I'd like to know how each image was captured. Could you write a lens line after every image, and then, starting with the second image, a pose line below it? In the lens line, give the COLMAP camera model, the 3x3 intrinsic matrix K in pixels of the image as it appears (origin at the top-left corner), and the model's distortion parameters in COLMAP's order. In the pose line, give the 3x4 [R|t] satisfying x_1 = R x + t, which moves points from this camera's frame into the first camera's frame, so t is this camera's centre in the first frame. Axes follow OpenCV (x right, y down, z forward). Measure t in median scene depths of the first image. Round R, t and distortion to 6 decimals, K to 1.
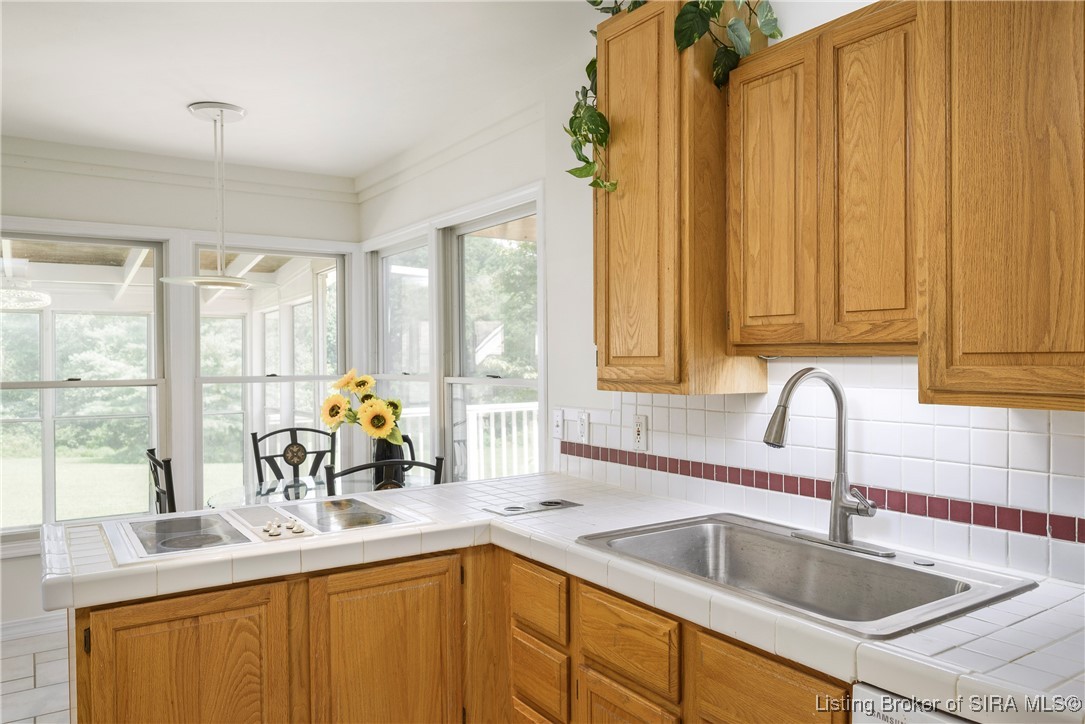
lens RADIAL K [[782.1, 0, 552.8], [0, 782.1, 361.3], [0, 0, 1]] dist [-0.011063, -0.000589]
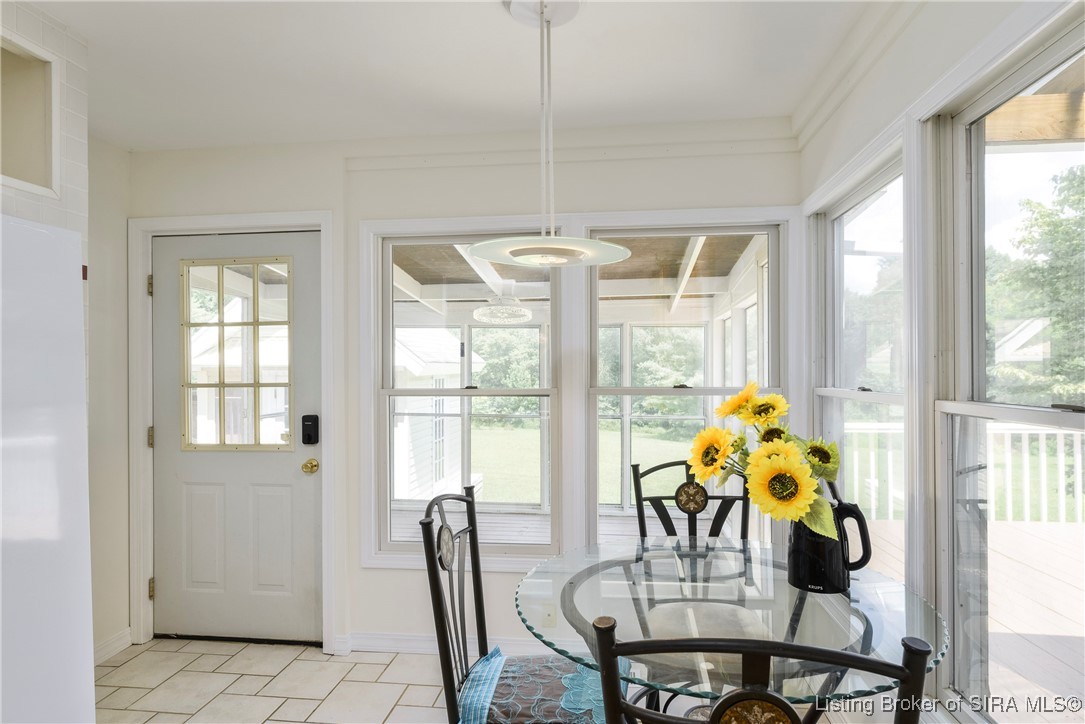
lens RADIAL K [[593.4, 0, 552.9], [0, 593.4, 370.6], [0, 0, 1]] dist [-0.004488, 0.000308]
pose [[0.754996, 0.007004, -0.655692, -0.070298], [-0.004471, 0.999975, 0.005533, -0.000901], [0.655714, -0.001246, 0.755008, 0.515748]]
